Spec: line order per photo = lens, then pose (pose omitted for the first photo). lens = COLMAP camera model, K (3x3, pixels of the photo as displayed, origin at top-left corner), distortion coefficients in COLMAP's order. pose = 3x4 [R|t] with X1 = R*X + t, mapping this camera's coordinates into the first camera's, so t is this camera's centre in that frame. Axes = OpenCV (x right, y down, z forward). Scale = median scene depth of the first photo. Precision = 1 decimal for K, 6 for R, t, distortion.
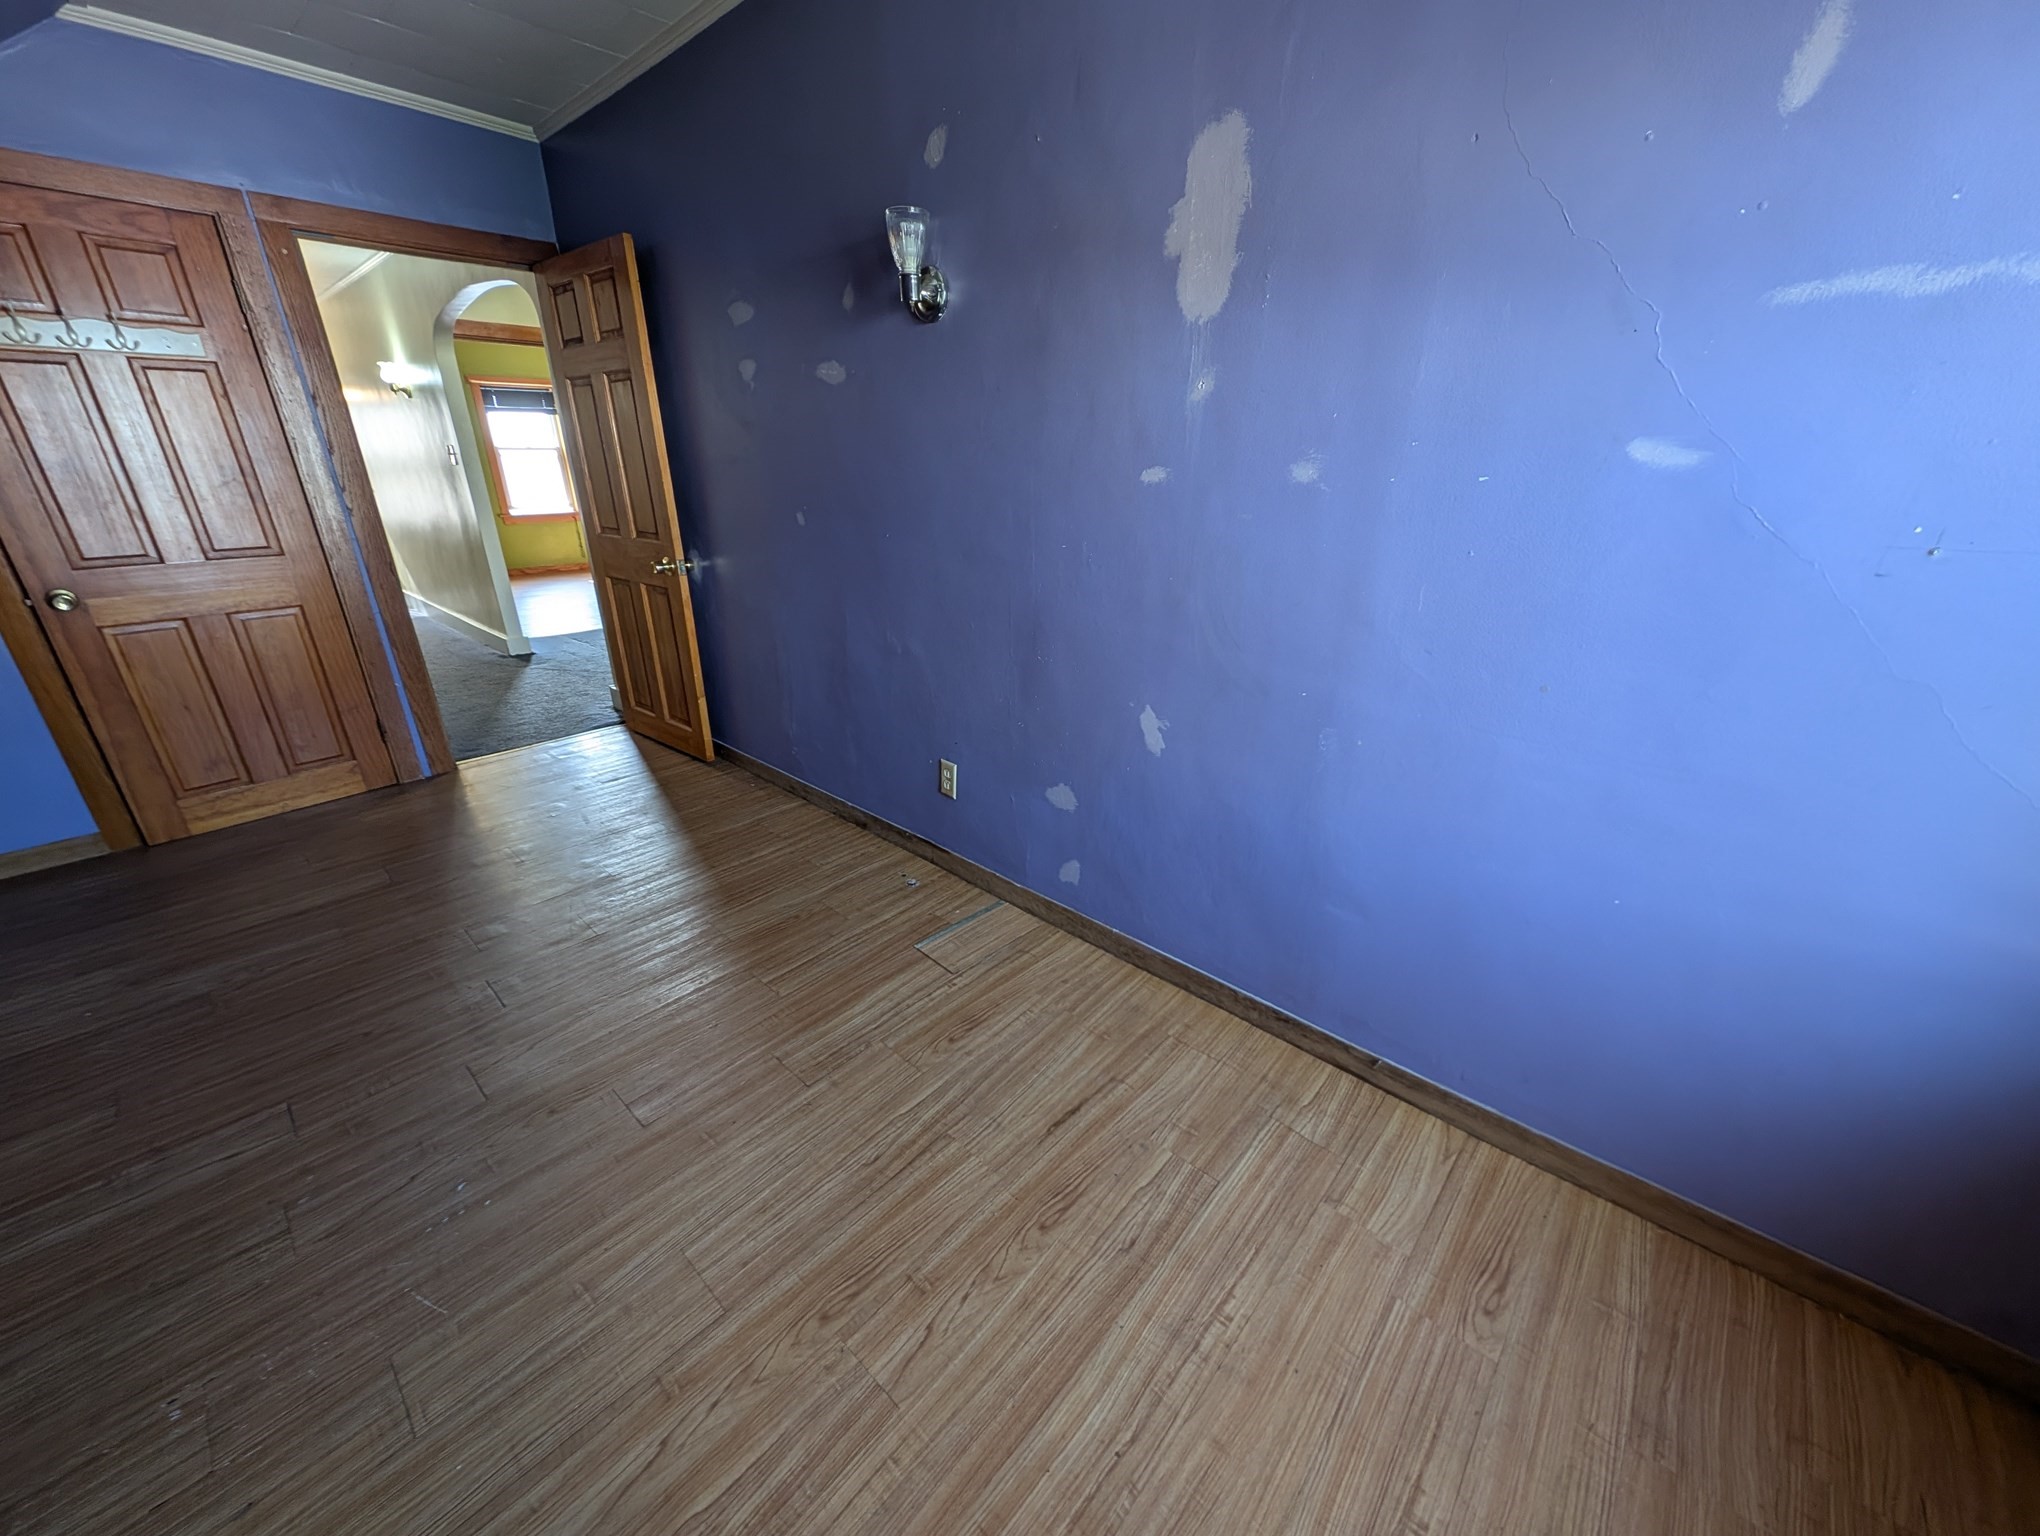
lens RADIAL K [[766.1, 0, 1013.3], [0, 766.1, 777.0], [0, 0, 1]] dist [0.002987, 0.000141]
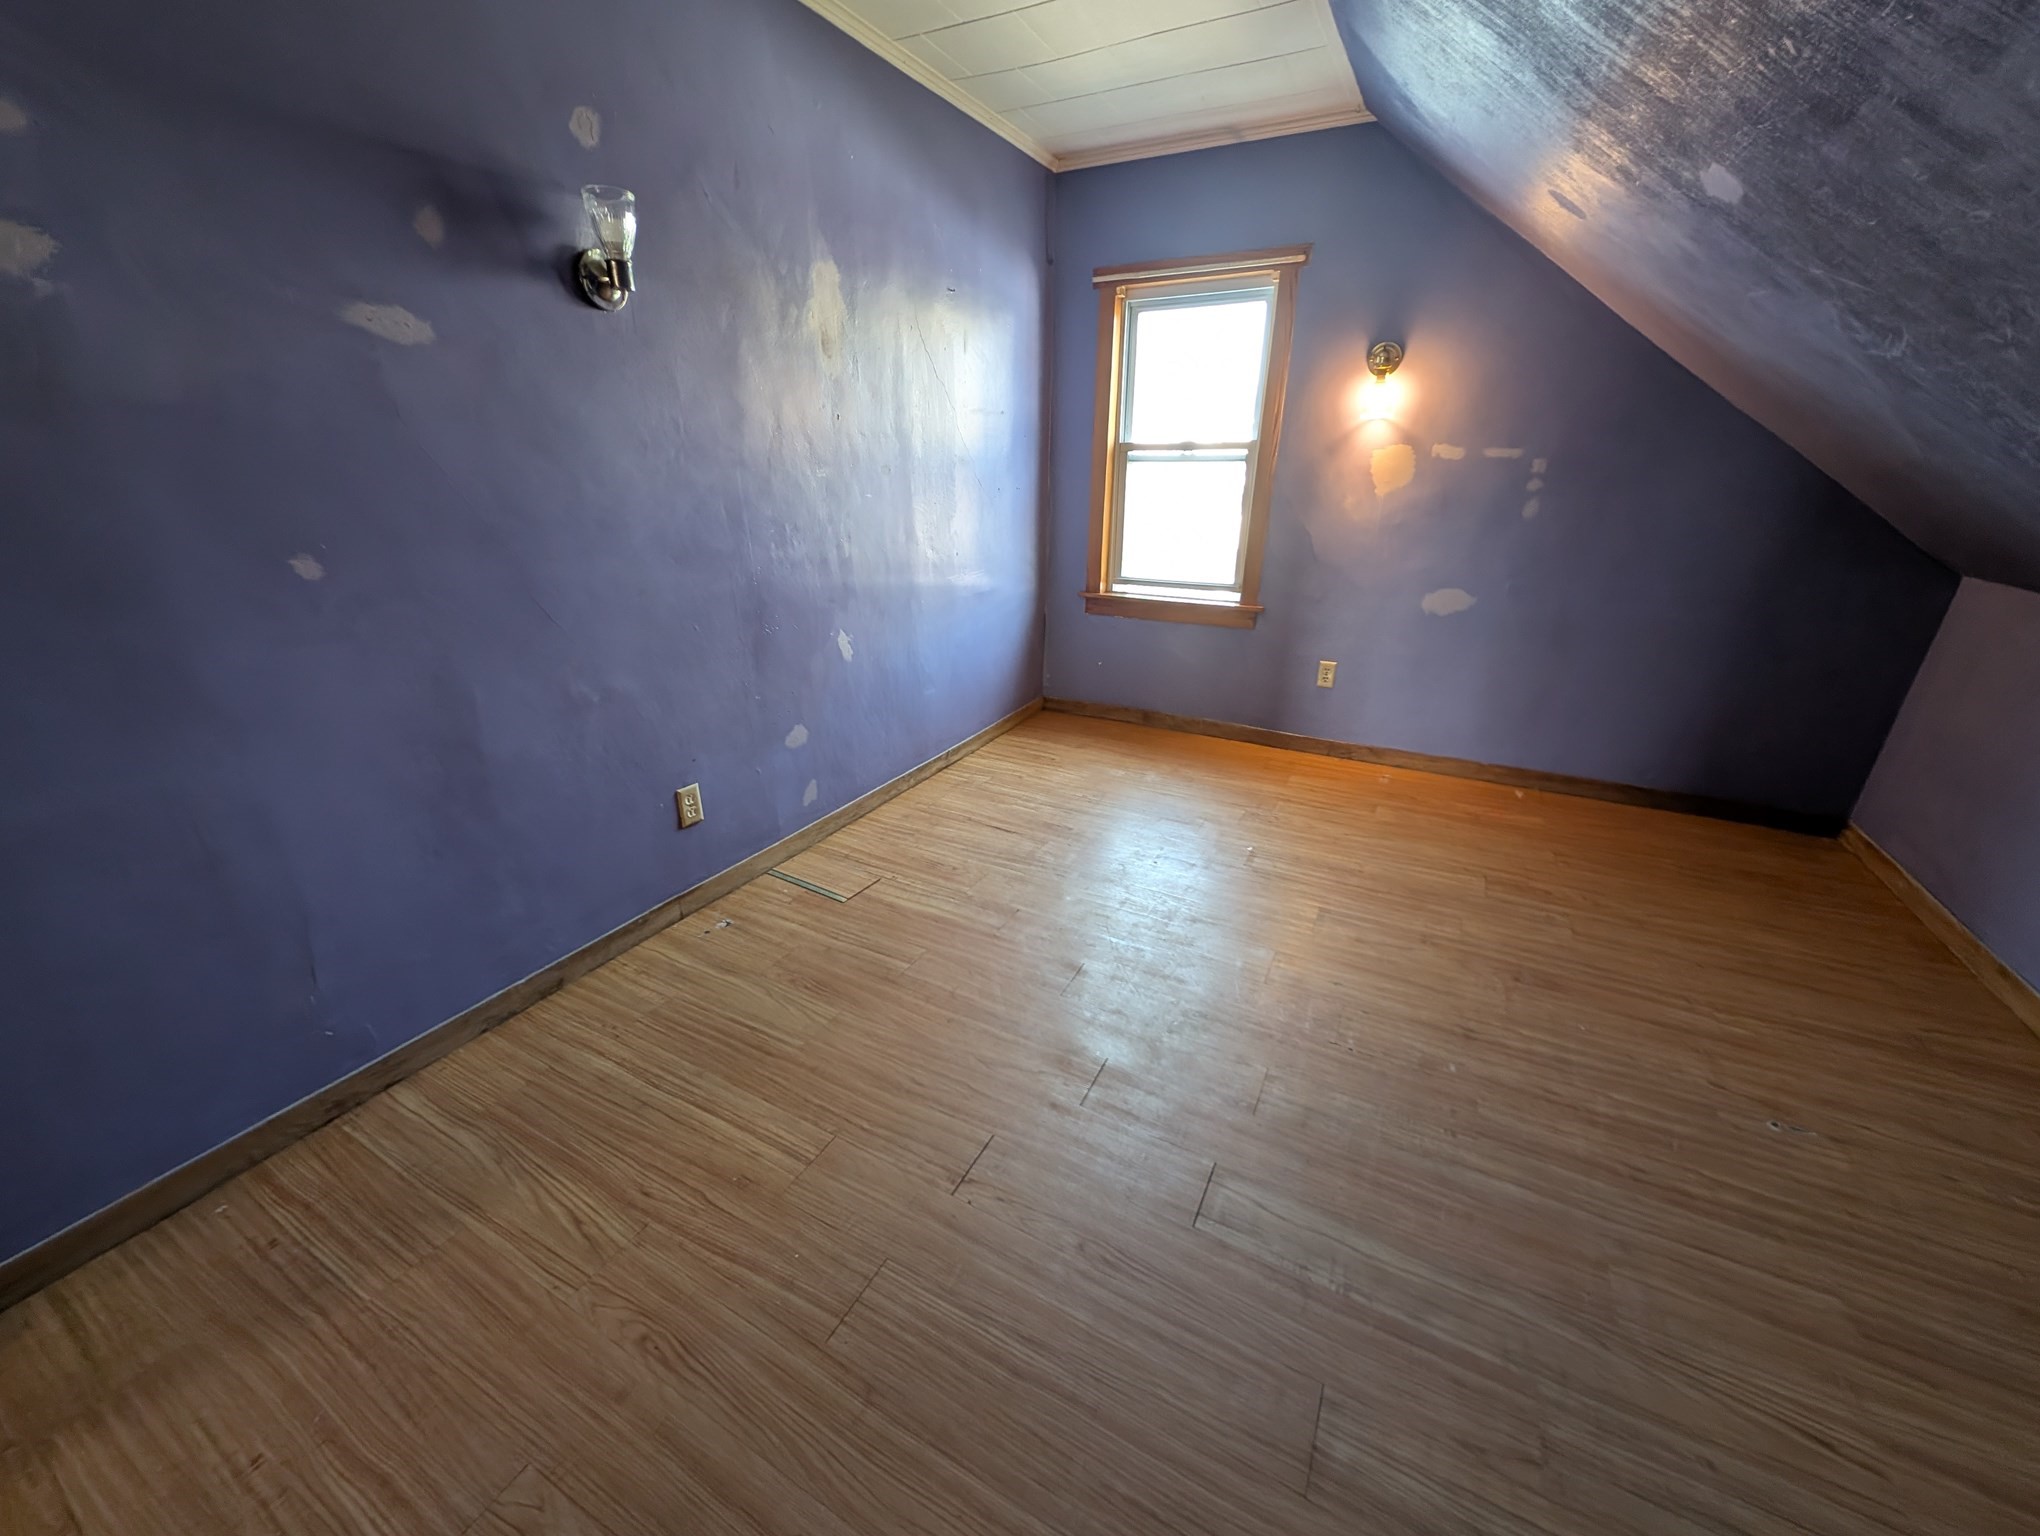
lens RADIAL K [[766.1, 0, 1026.2], [0, 766.1, 768.6], [0, 0, 1]] dist [0.002987, 0.000141]
pose [[-0.260633, -0.359222, 0.896120, -1.130683], [0.357645, 0.826236, 0.435228, -0.328355], [-0.896750, 0.433928, -0.086870, 0.783864]]
